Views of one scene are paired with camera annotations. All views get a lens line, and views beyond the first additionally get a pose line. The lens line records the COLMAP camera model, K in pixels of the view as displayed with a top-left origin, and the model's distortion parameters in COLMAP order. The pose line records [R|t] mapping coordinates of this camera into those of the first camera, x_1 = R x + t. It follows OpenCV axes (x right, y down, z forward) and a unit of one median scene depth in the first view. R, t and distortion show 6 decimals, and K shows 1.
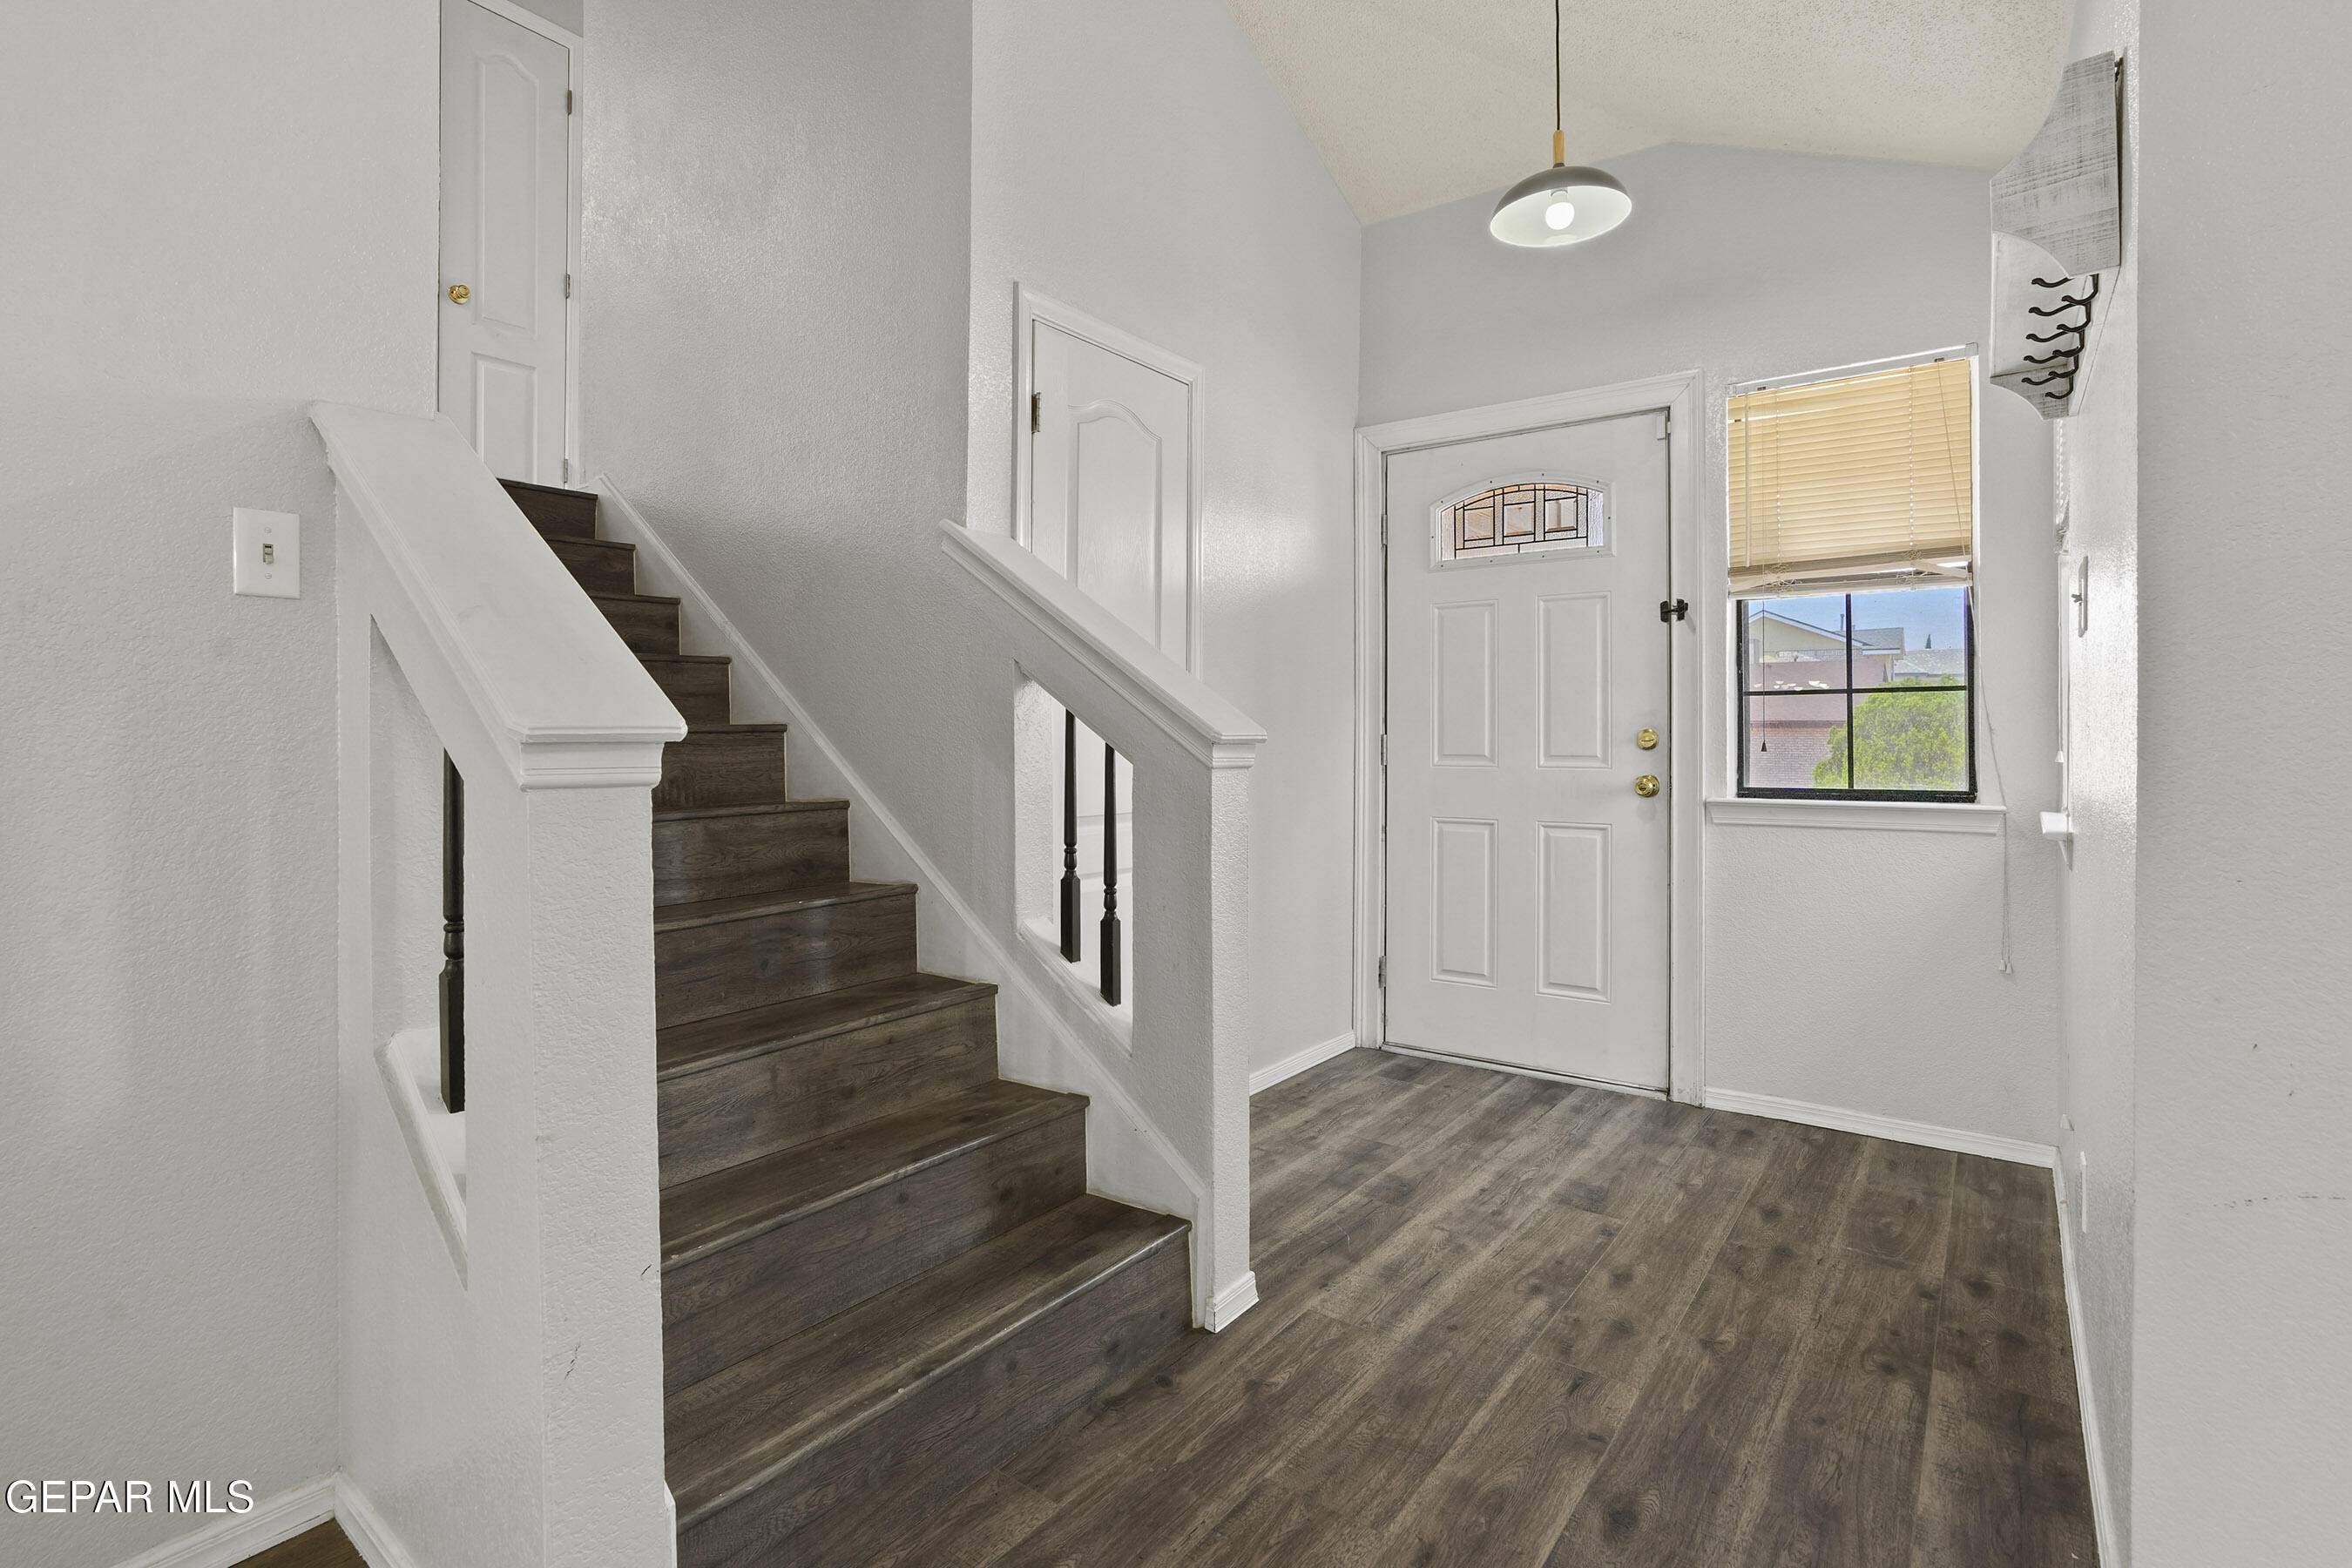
lens RADIAL K [[1098.5, 0, 1164.0], [0, 1098.5, 740.0], [0, 0, 1]] dist [-0.050009, 0.024293]
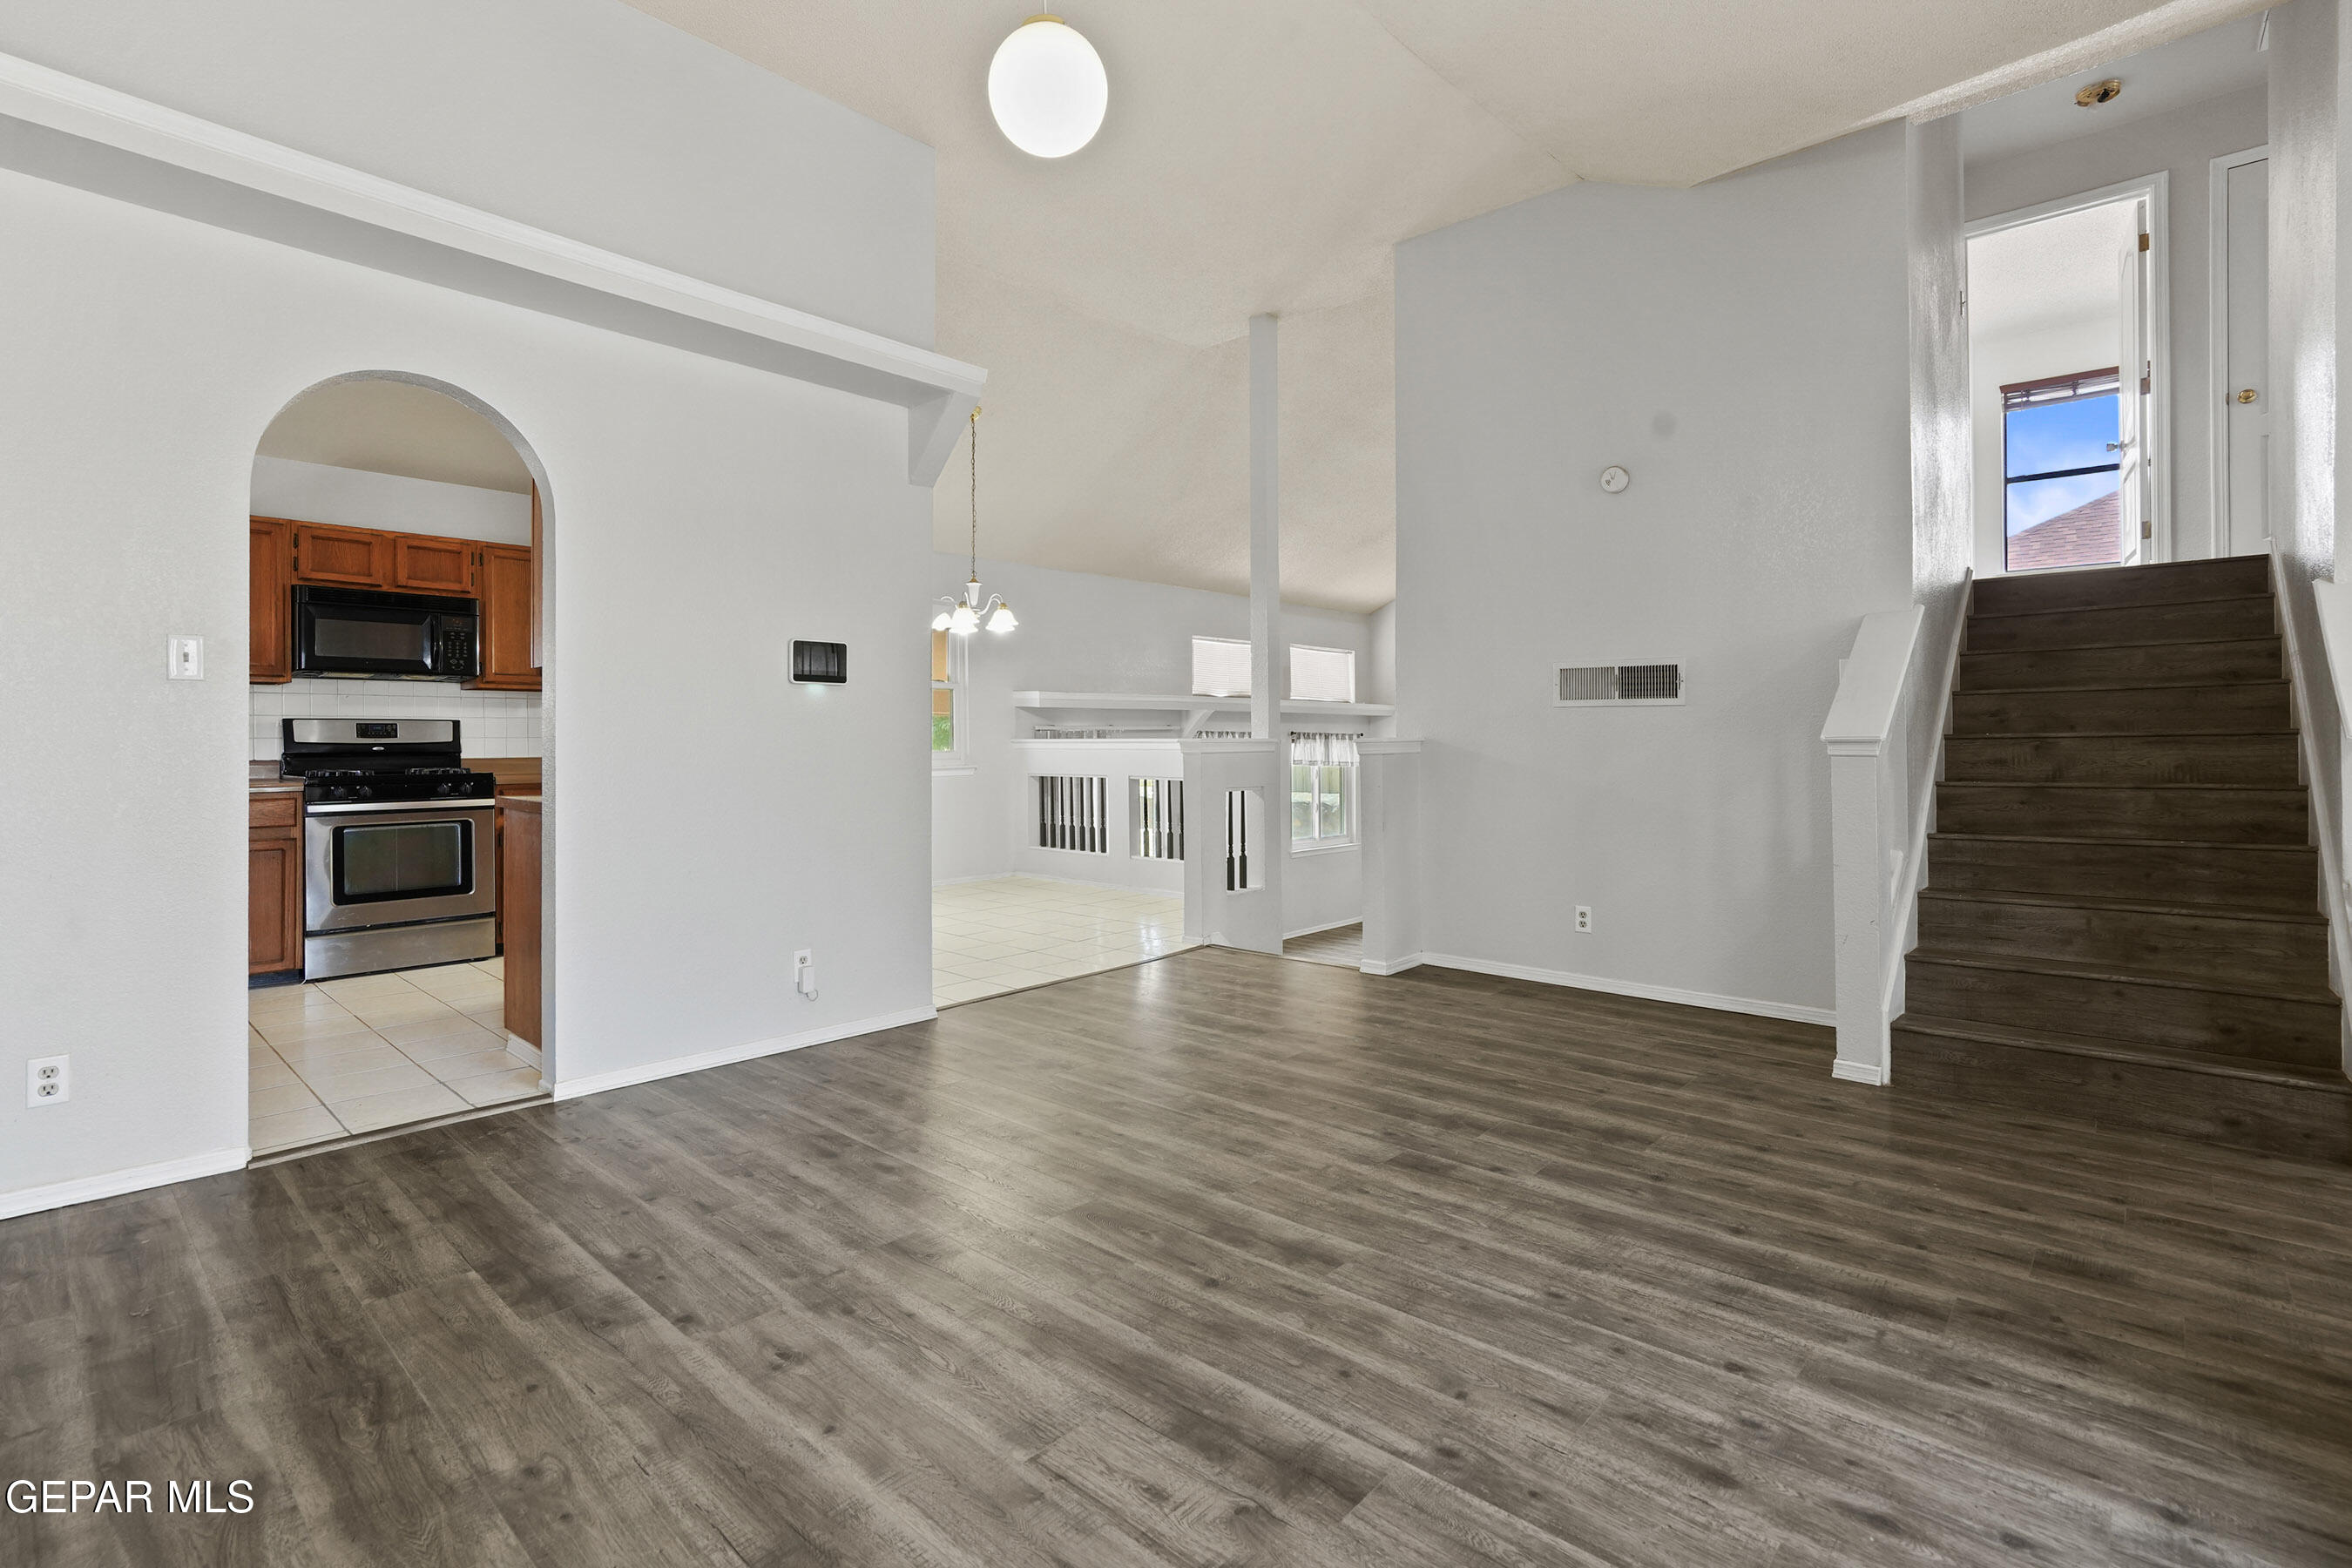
lens RADIAL K [[1098.5, 0, 1164.0], [0, 1098.5, 740.0], [0, 0, 1]] dist [-0.050009, 0.024293]
pose [[-0.078331, -0.000491, -0.996927, 1.312963], [0.000455, 1.000000, -0.000528, -0.000392], [0.996927, -0.000494, -0.078331, -0.352093]]
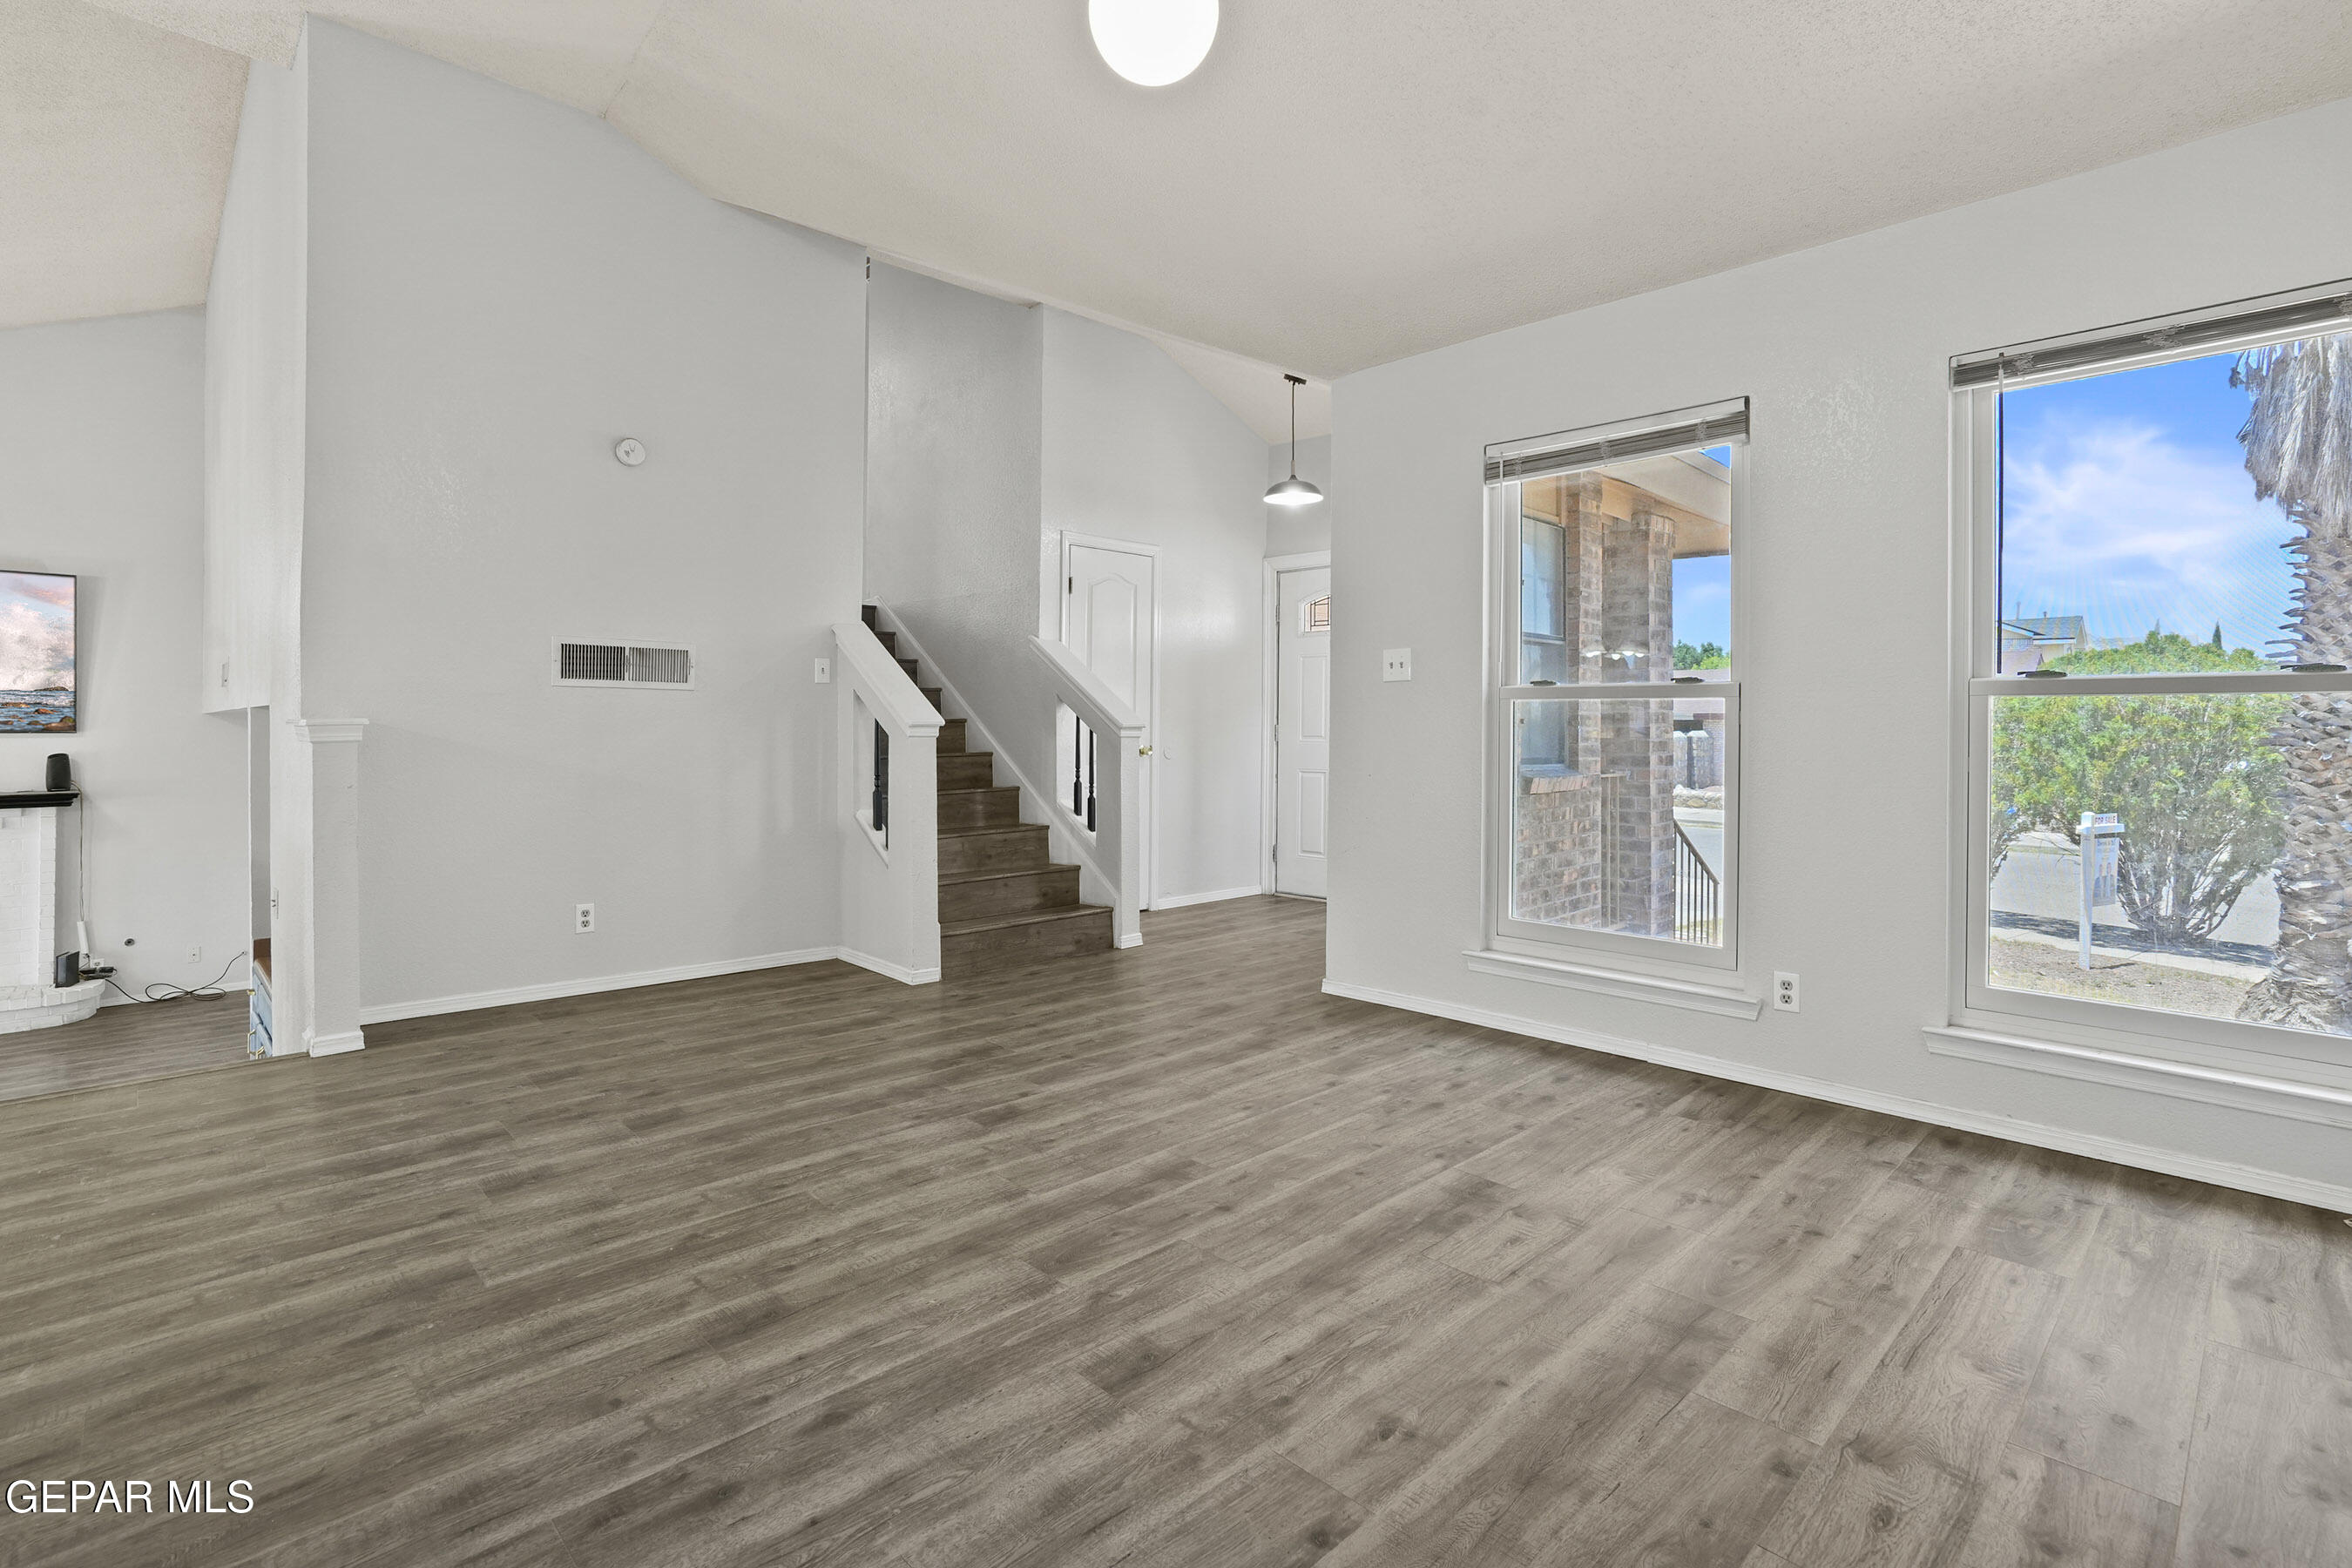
lens RADIAL K [[1098.5, 0, 1164.0], [0, 1098.5, 740.0], [0, 0, 1]] dist [-0.050009, 0.024293]
pose [[0.989094, 0.005649, -0.147179, 0.472104], [-0.004258, 0.999943, 0.009767, 0.005455], [0.147226, -0.009034, 0.989062, -1.426029]]
